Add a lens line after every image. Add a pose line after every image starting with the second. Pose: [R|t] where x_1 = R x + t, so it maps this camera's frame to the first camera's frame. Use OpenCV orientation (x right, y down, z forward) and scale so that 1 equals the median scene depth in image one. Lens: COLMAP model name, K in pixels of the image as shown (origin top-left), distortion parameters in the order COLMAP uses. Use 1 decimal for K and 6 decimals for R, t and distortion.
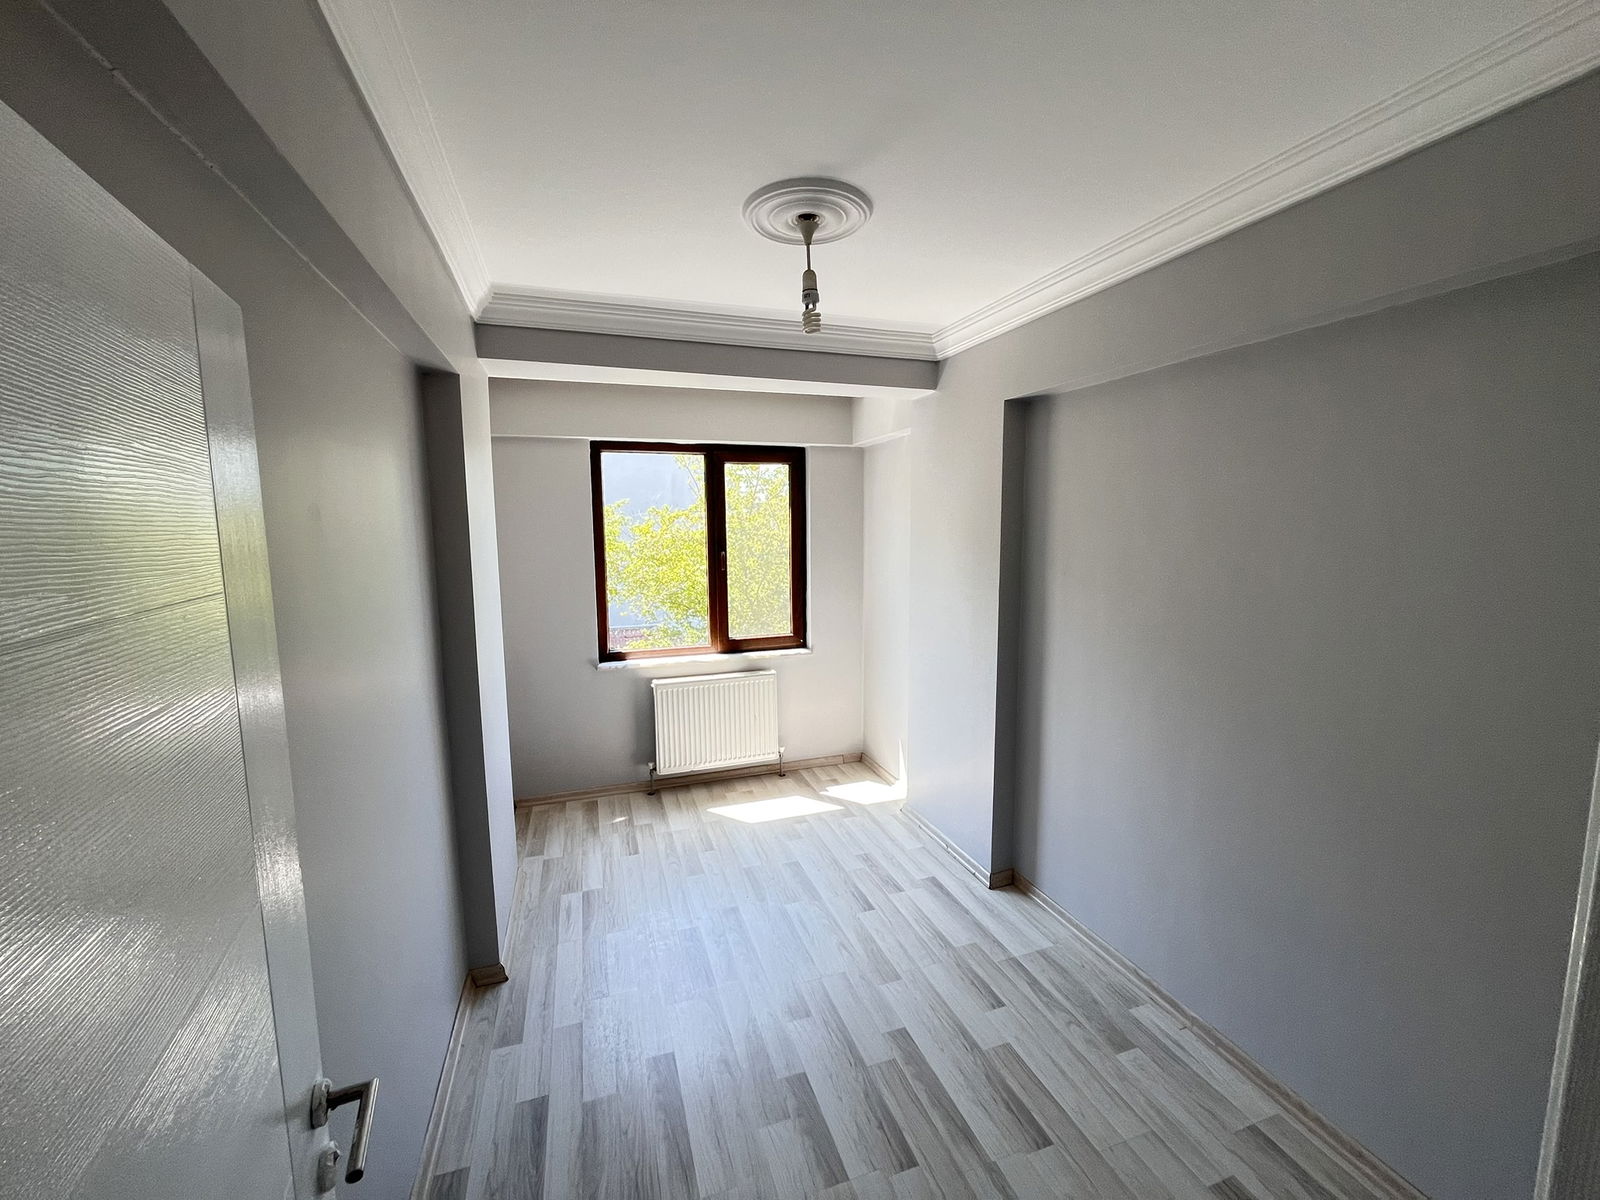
lens RADIAL K [[645.5, 0, 802.2], [0, 645.5, 600.6], [0, 0, 1]] dist [-0.000282, -0.000359]
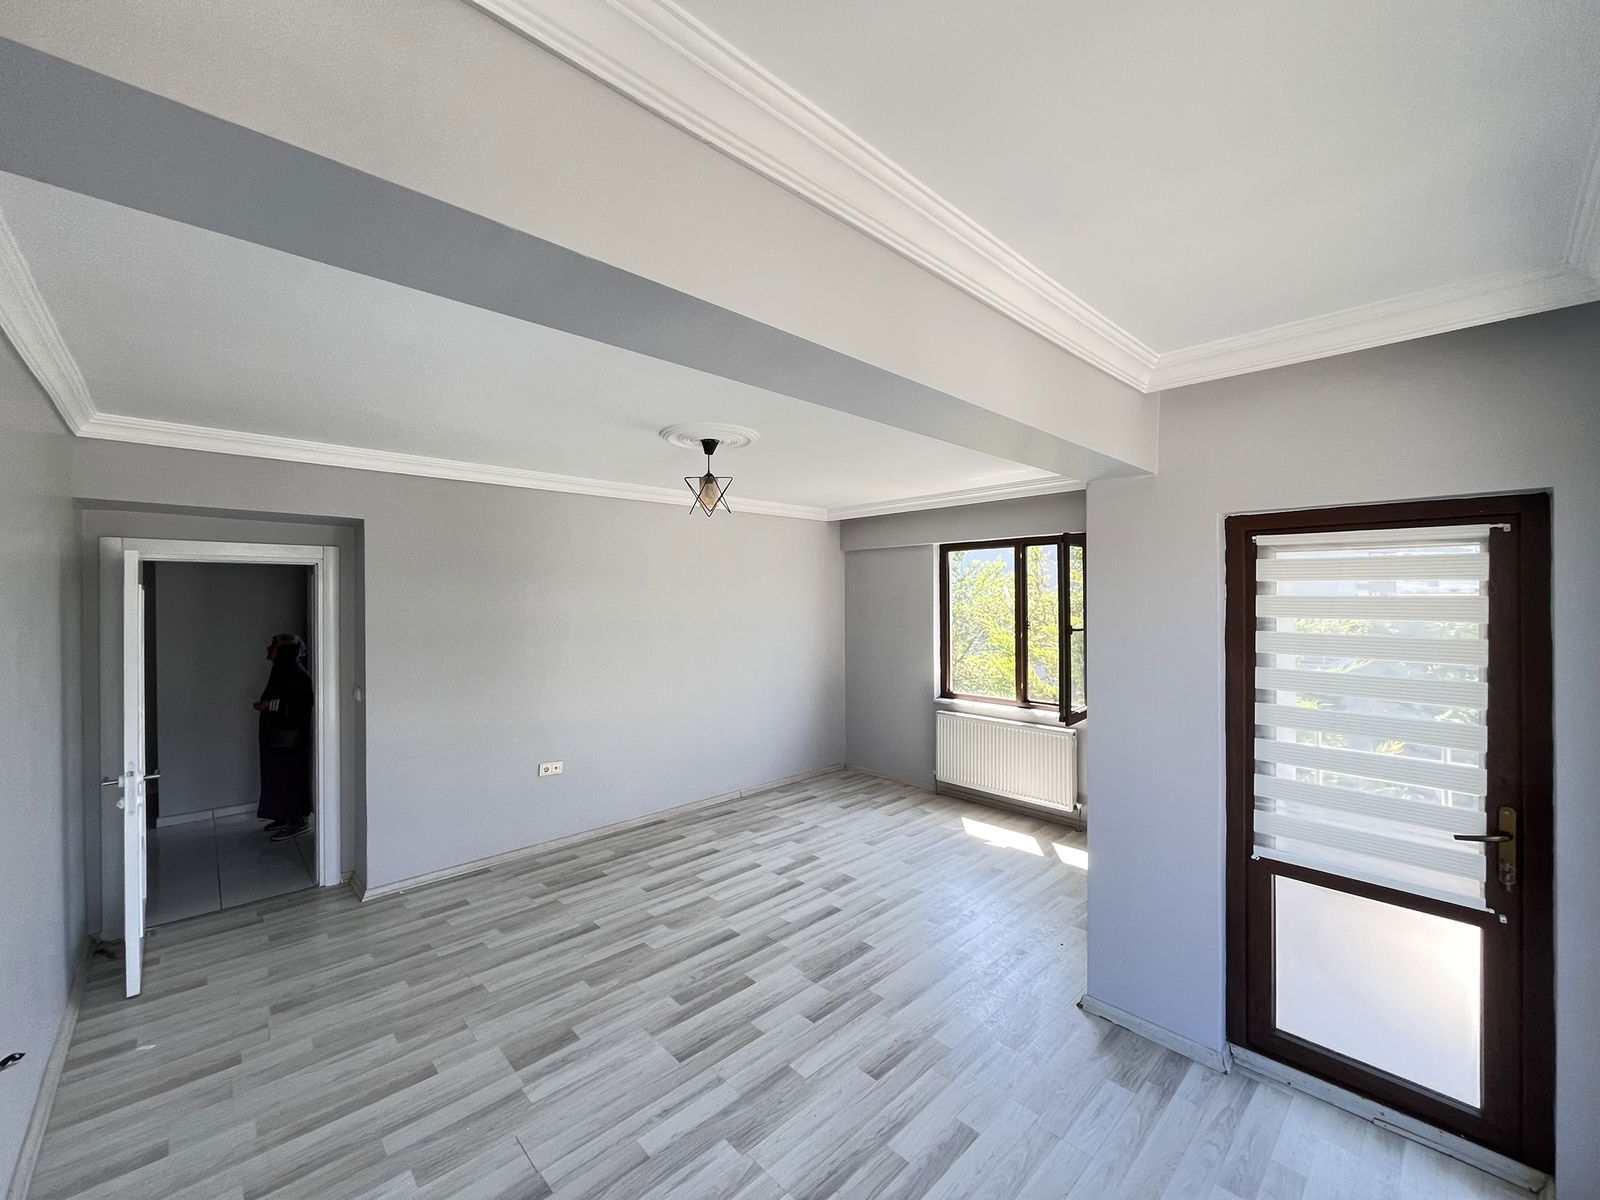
lens RADIAL K [[645.5, 0, 796.9], [0, 645.5, 599.6], [0, 0, 1]] dist [-0.000282, -0.000359]
pose [[0.425192, 0.004856, -0.905090, 1.488568], [-0.112908, 0.992459, -0.047717, -0.024852], [0.898033, 0.122481, 0.422534, 0.166933]]
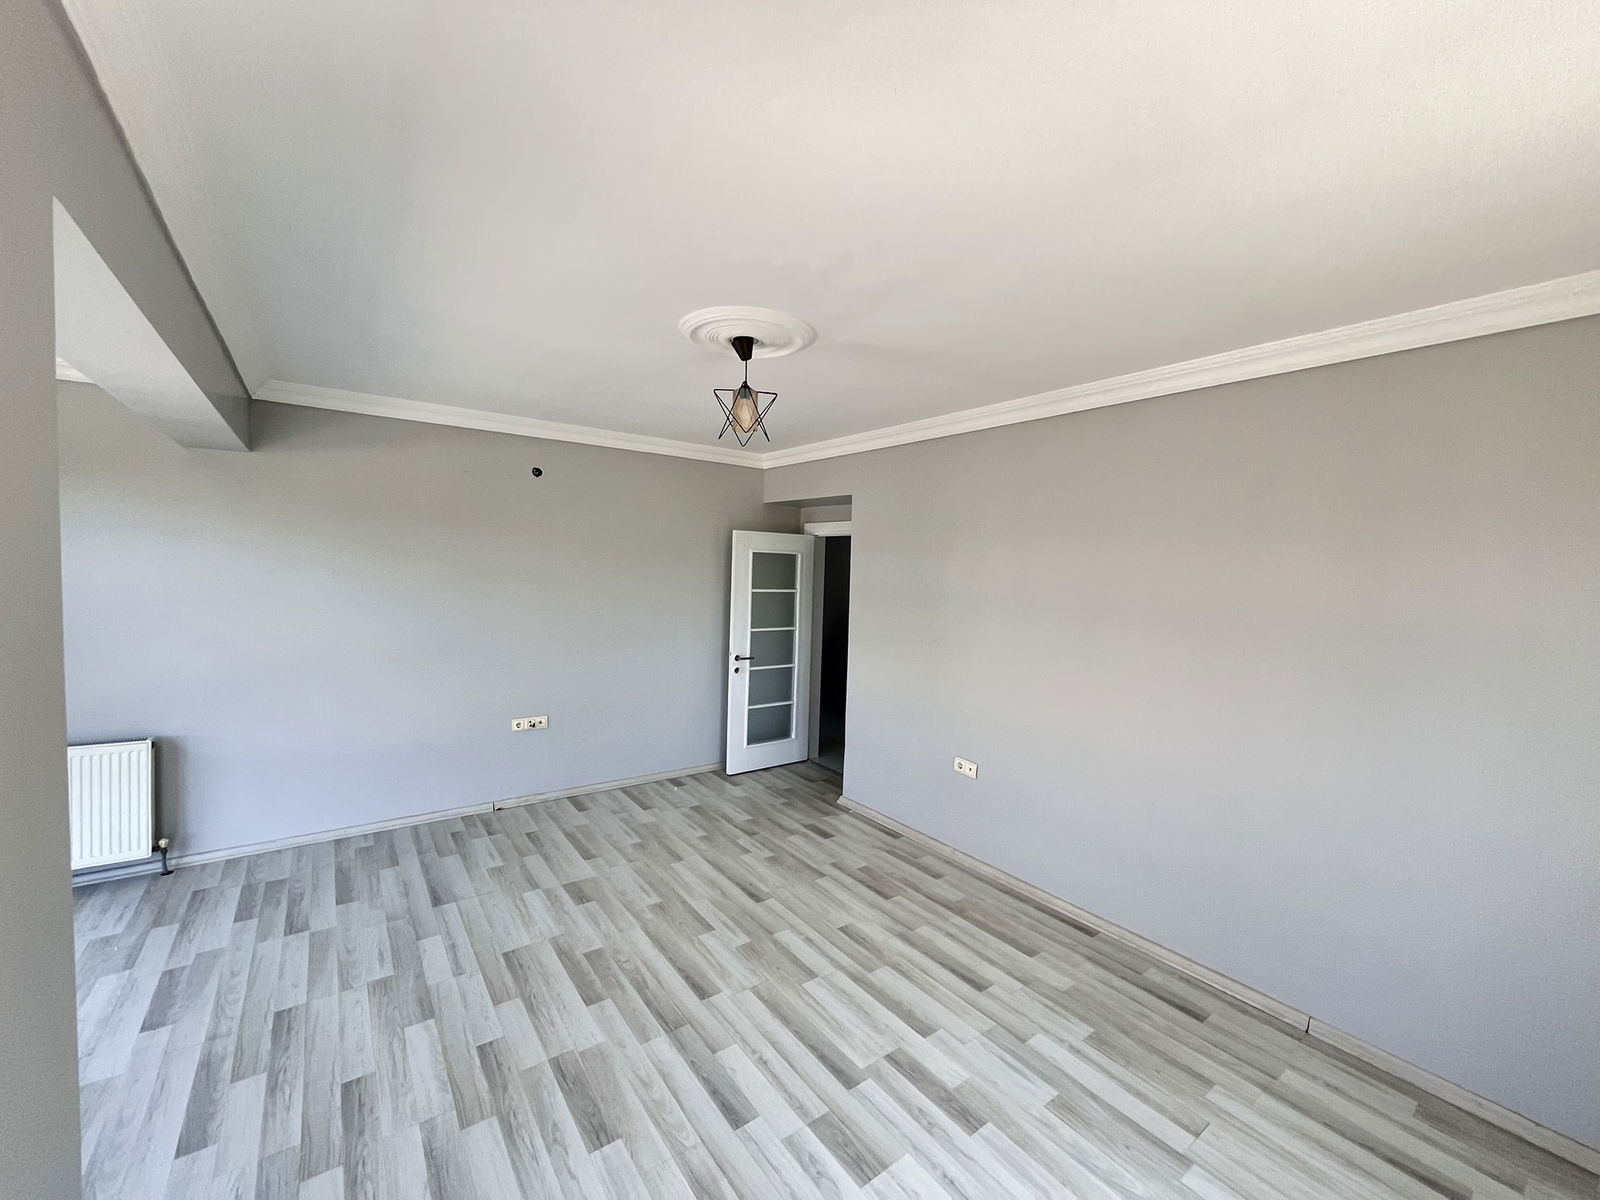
lens RADIAL K [[645.5, 0, 795.8], [0, 645.5, 591.1], [0, 0, 1]] dist [-0.000282, -0.000359]
pose [[-0.951707, -0.011329, -0.306798, 0.314106], [-0.064114, 0.984619, 0.162526, -0.197940], [0.300238, 0.174347, -0.937795, 1.706262]]
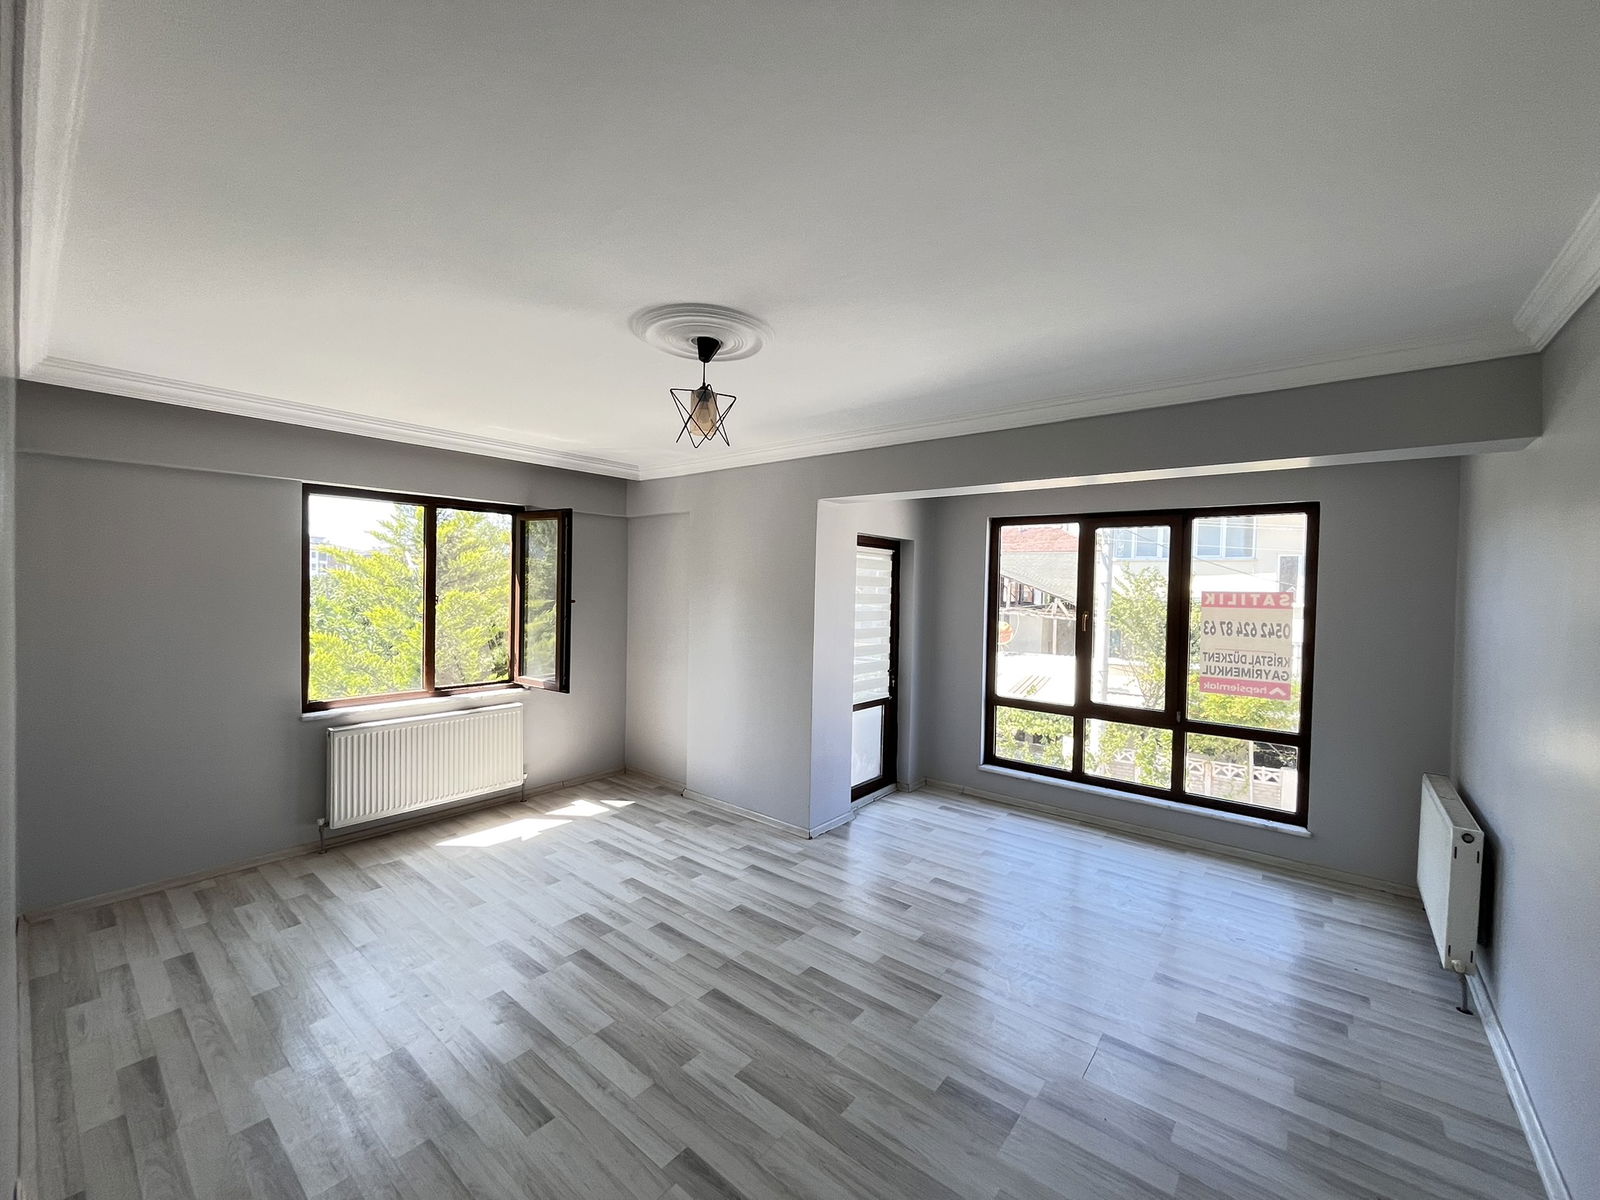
lens RADIAL K [[645.5, 0, 802.4], [0, 645.5, 600.3], [0, 0, 1]] dist [-0.000282, -0.000359]
pose [[0.840550, 0.006544, 0.541694, -0.373064], [0.048038, 0.995088, -0.086562, 0.086726], [-0.539600, 0.098781, 0.836107, -0.358168]]
